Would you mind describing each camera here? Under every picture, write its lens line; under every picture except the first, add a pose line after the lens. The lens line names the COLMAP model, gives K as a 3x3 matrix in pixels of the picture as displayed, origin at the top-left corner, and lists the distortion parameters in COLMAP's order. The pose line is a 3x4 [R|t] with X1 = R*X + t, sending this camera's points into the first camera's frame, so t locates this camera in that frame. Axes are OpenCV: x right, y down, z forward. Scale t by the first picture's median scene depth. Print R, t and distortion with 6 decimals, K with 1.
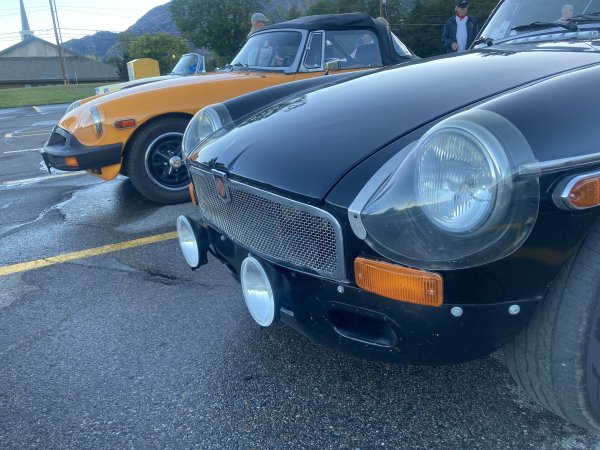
lens RADIAL K [[507.4, 0, 279.0], [0, 507.4, 225.8], [0, 0, 1]] dist [0.009757, 0.004653]
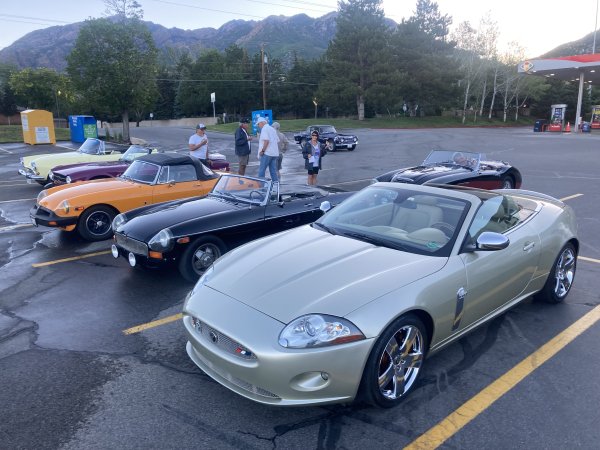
lens RADIAL K [[509.4, 0, 300.0], [0, 509.4, 225.0], [0, 0, 1]] dist [0.006987, 0.011583]
pose [[0.968552, 0.014032, 0.248413, 0.205891], [0.004580, 0.997234, -0.074191, 0.114915], [-0.248767, 0.072996, 0.965809, -2.905559]]
